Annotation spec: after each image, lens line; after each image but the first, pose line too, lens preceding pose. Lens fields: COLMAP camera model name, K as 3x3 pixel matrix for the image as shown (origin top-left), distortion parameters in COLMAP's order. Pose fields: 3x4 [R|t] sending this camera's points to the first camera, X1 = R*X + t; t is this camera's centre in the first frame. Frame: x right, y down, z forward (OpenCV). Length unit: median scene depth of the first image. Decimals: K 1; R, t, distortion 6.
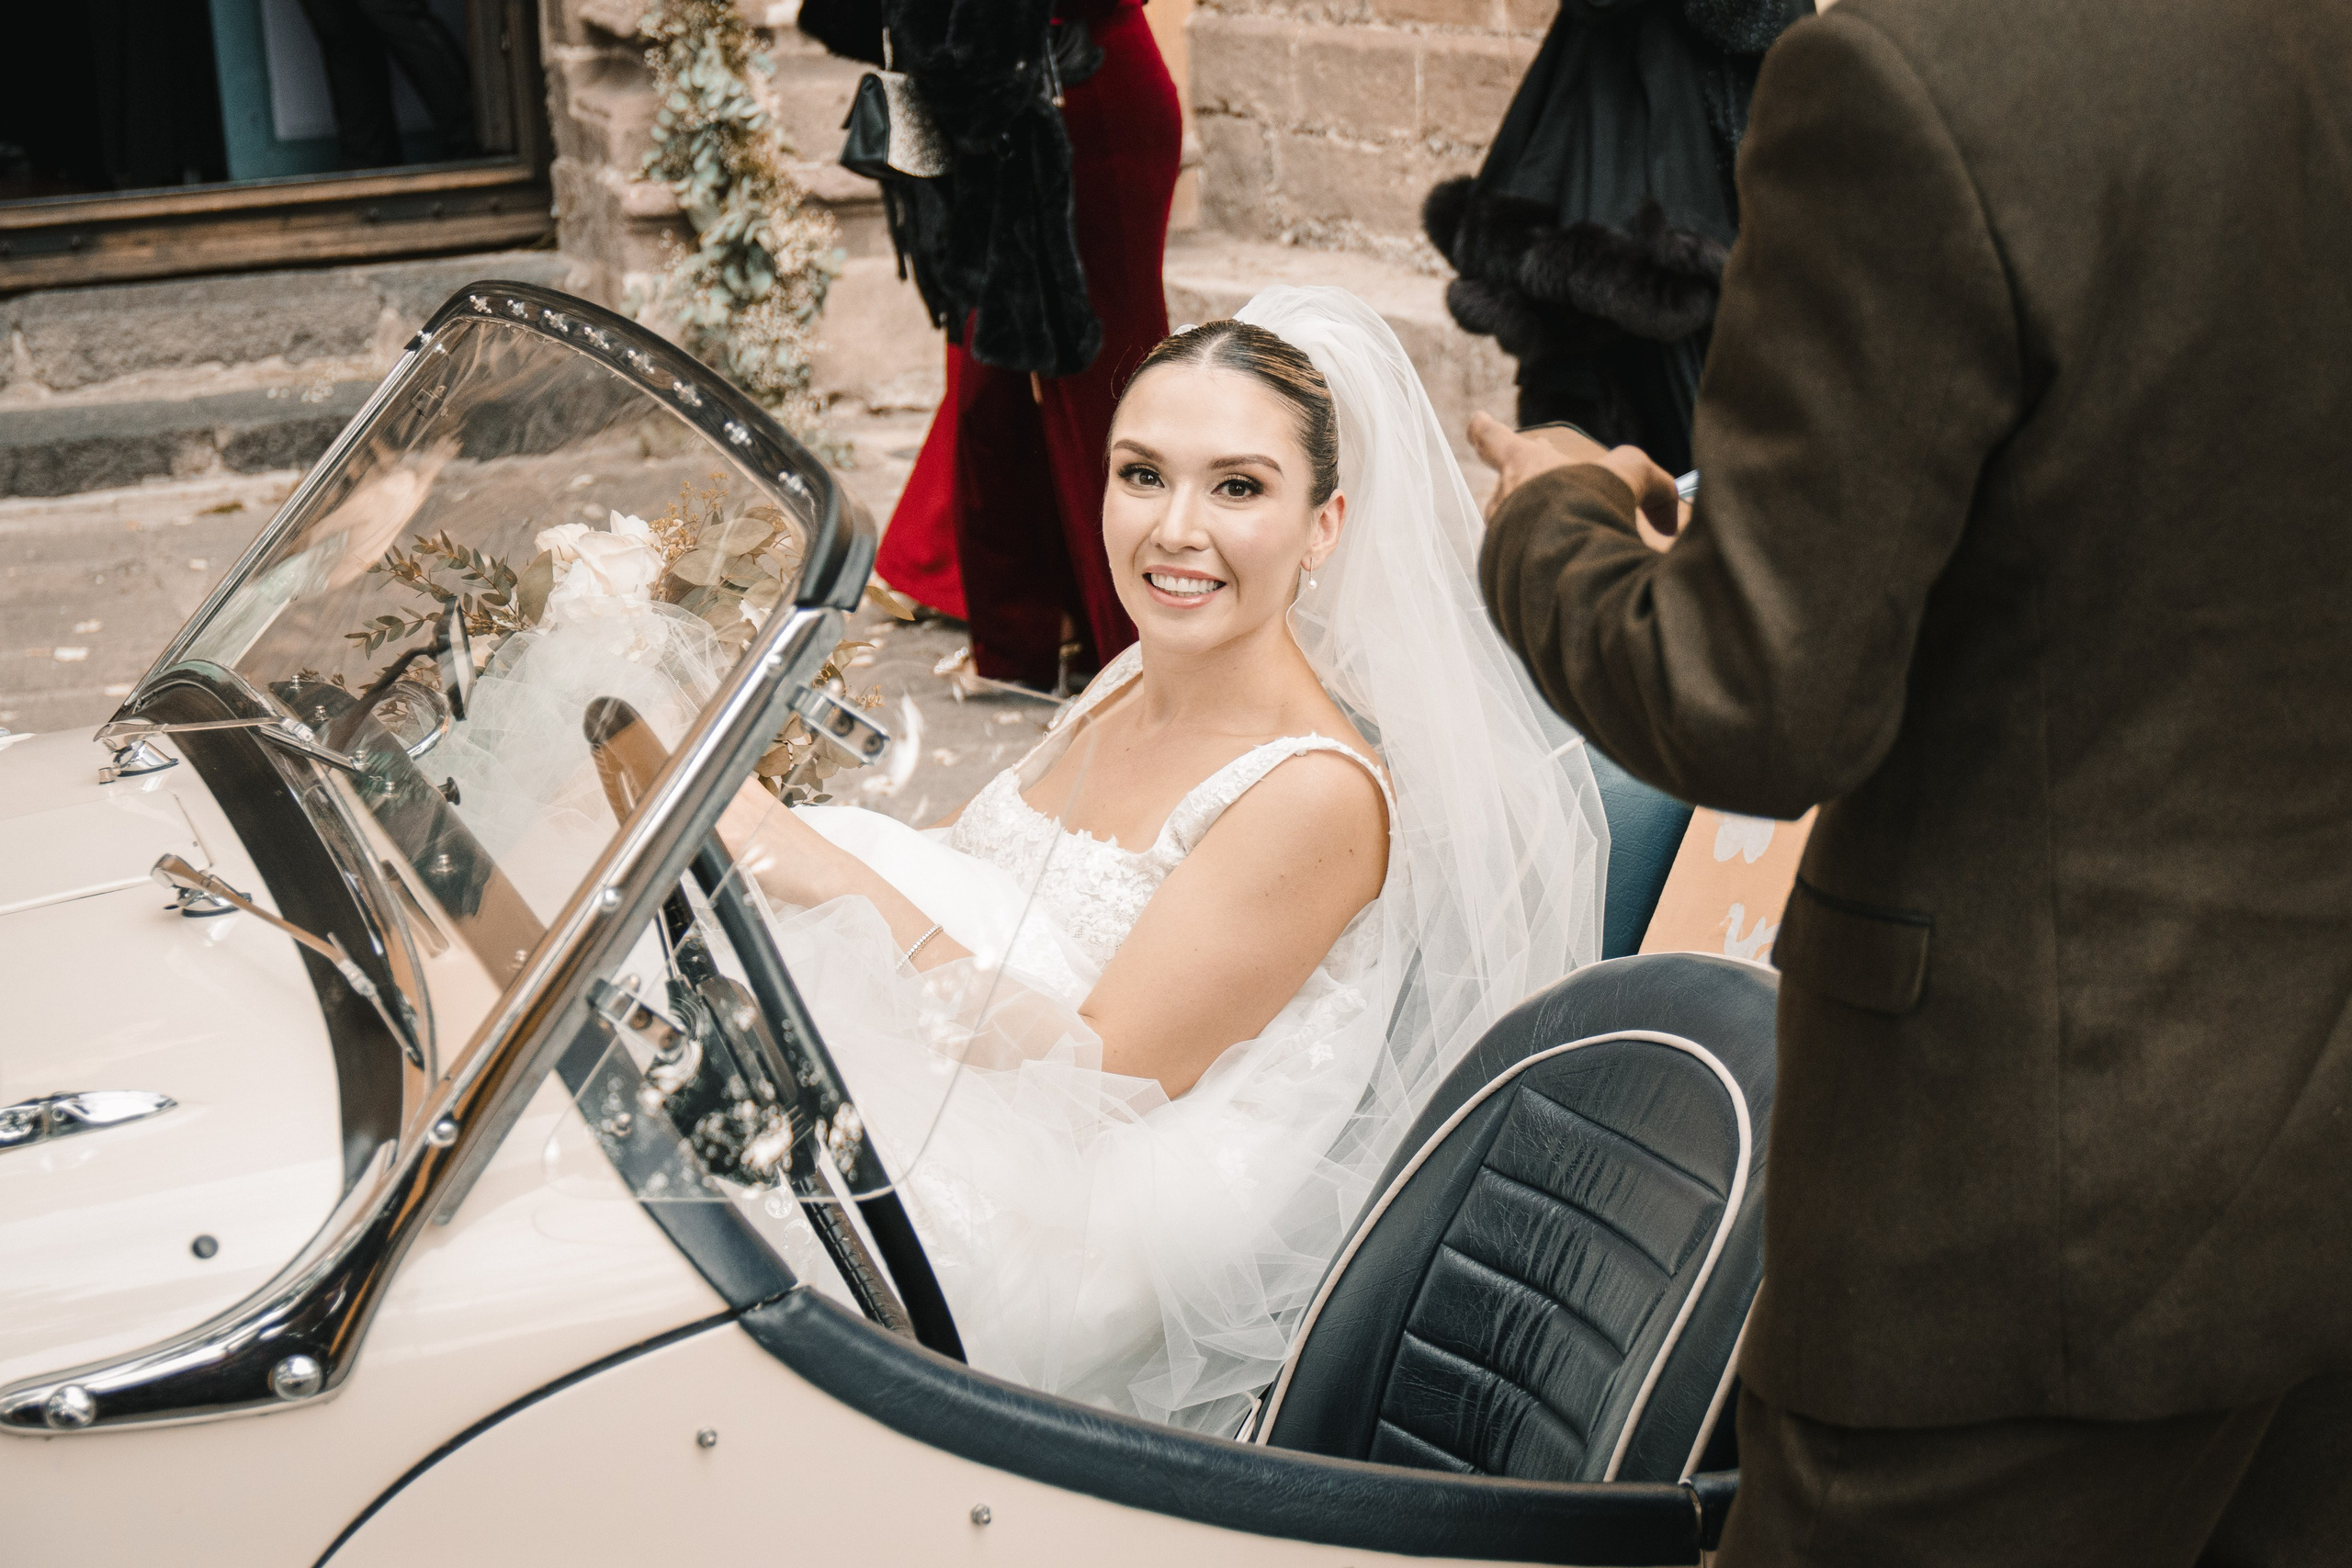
lens RADIAL K [[4030.2, 0, 1176.0], [0, 4030.2, 784.0], [0, 0, 1]] dist [0.173785, -0.150261]
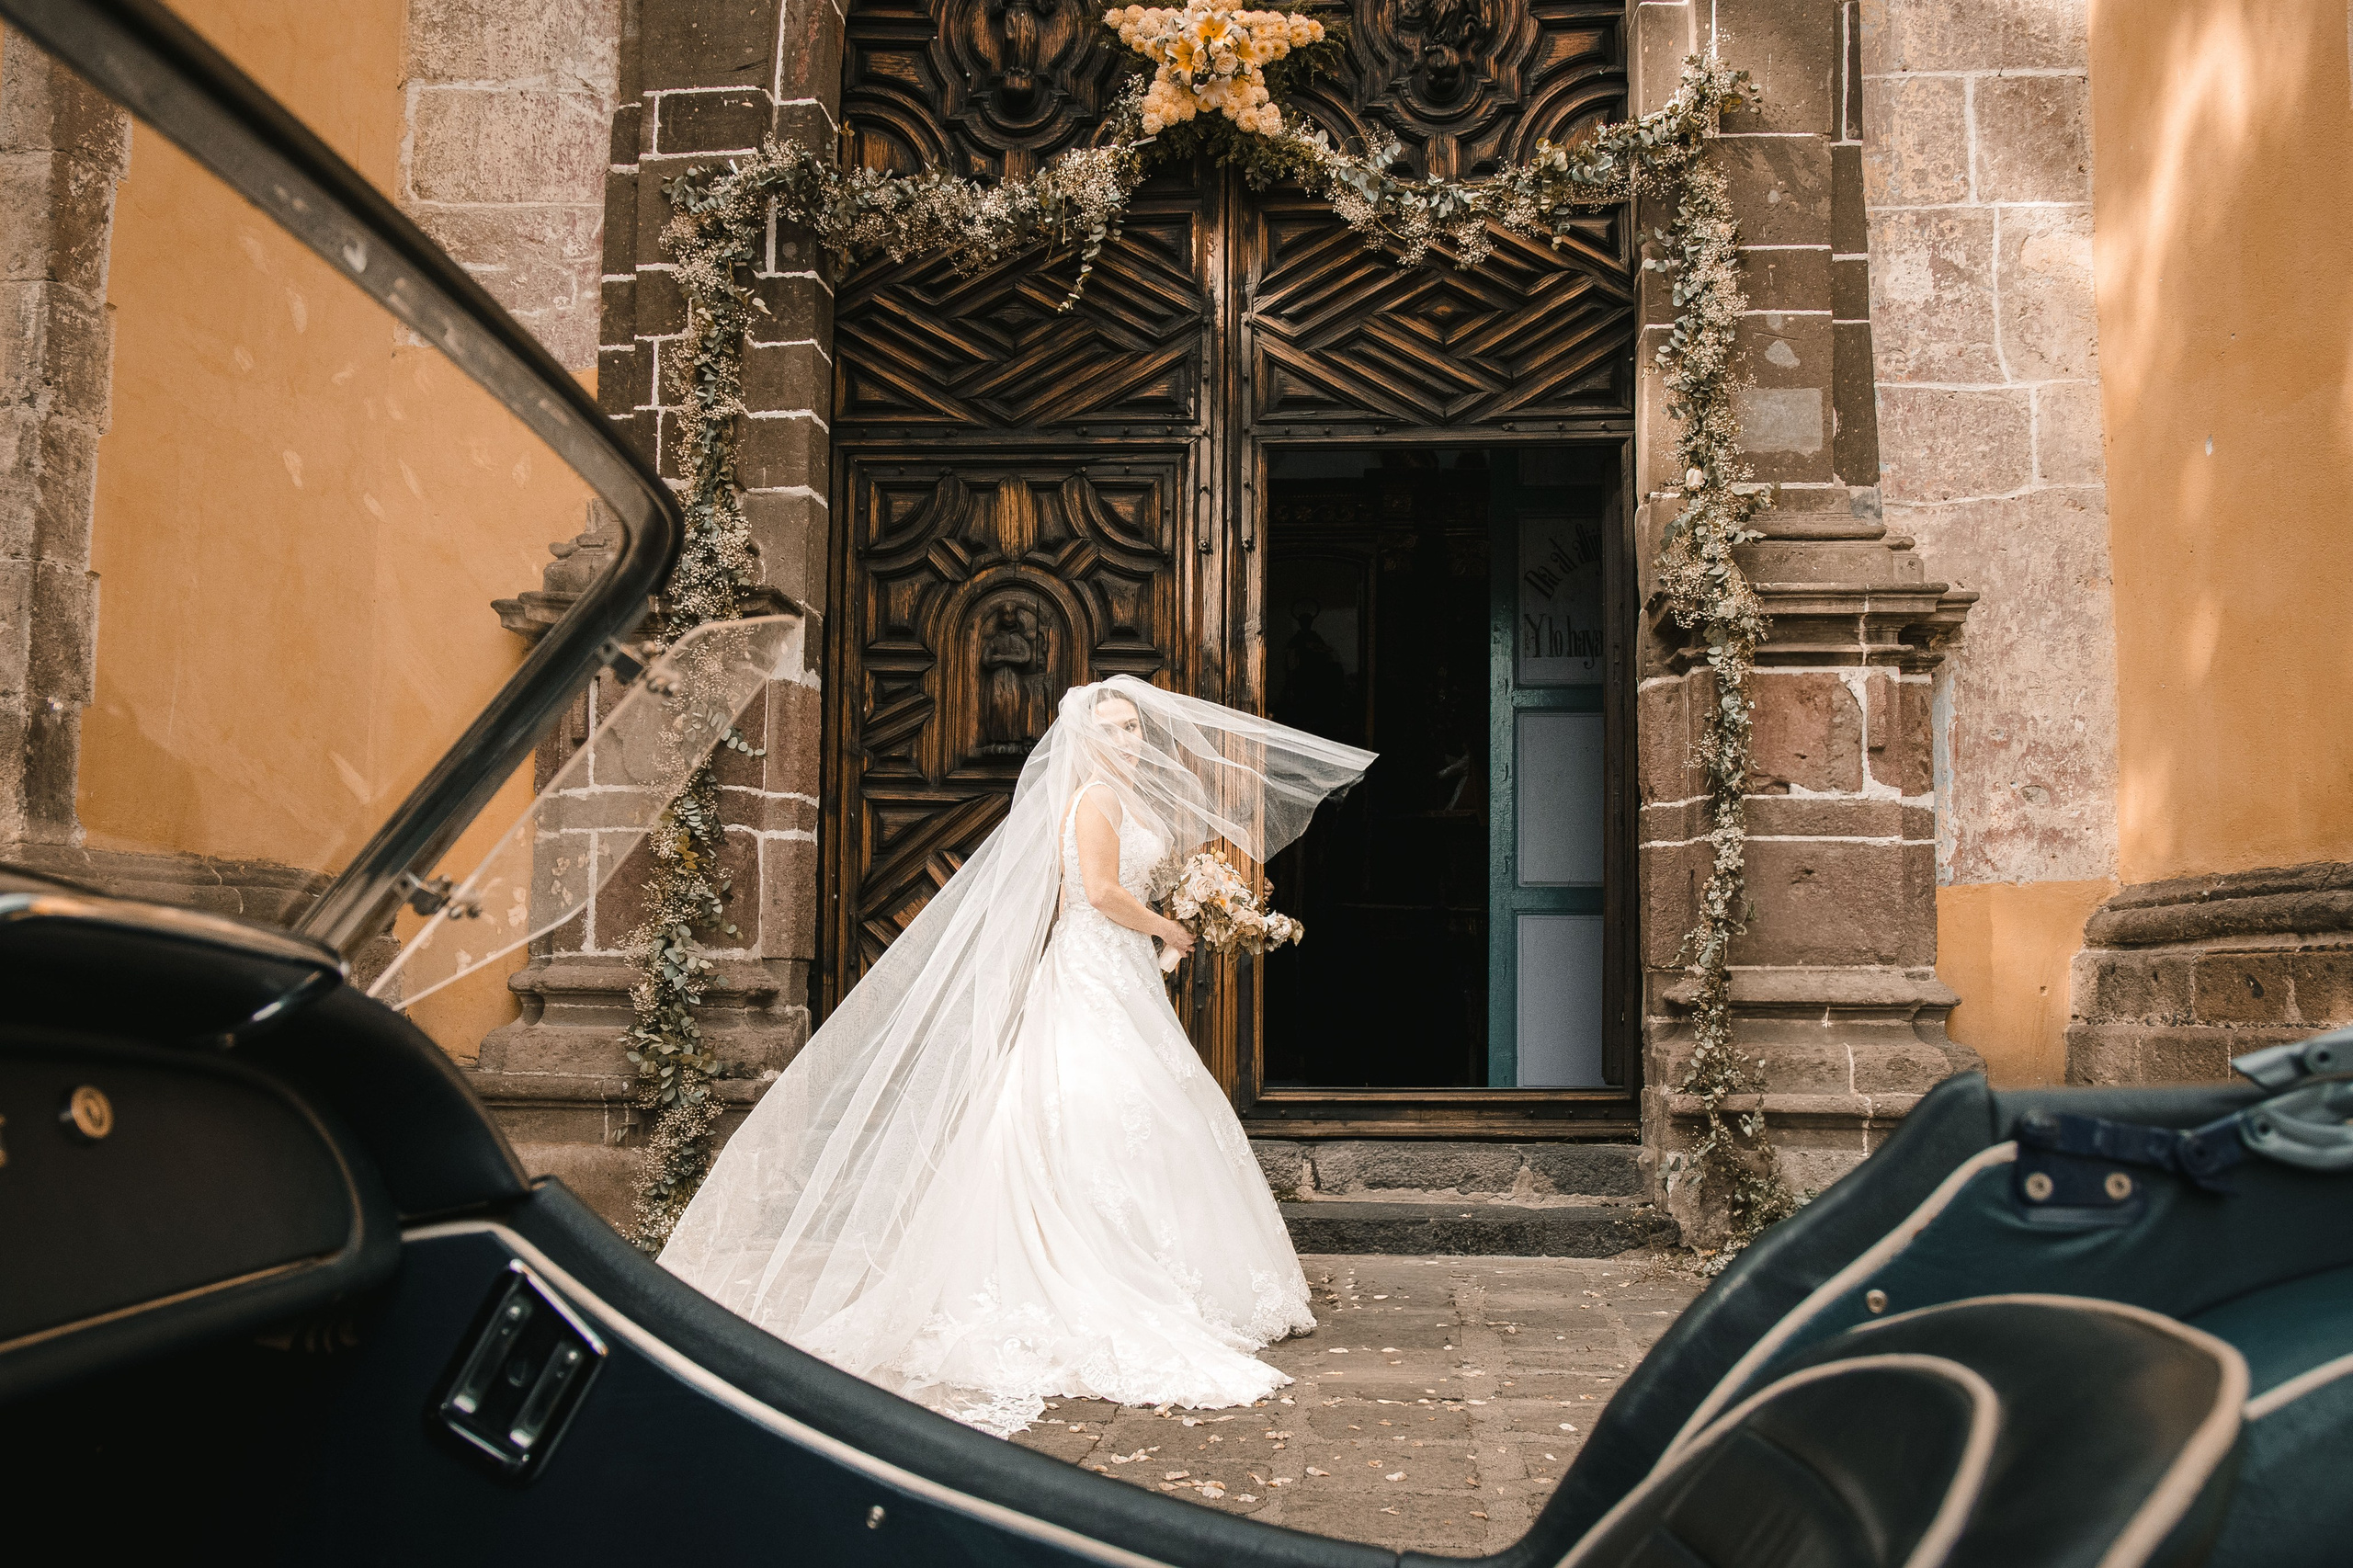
lens RADIAL K [[2102.0, 0, 1176.5], [0, 2102.0, 784.0], [0, 0, 1]] dist [-0.095974, 0.109412]
pose [[0.908443, 0.029247, -0.416985, 0.021326], [-0.164063, 0.942451, -0.291323, 0.004288], [0.384468, 0.333062, 0.860961, 0.187775]]
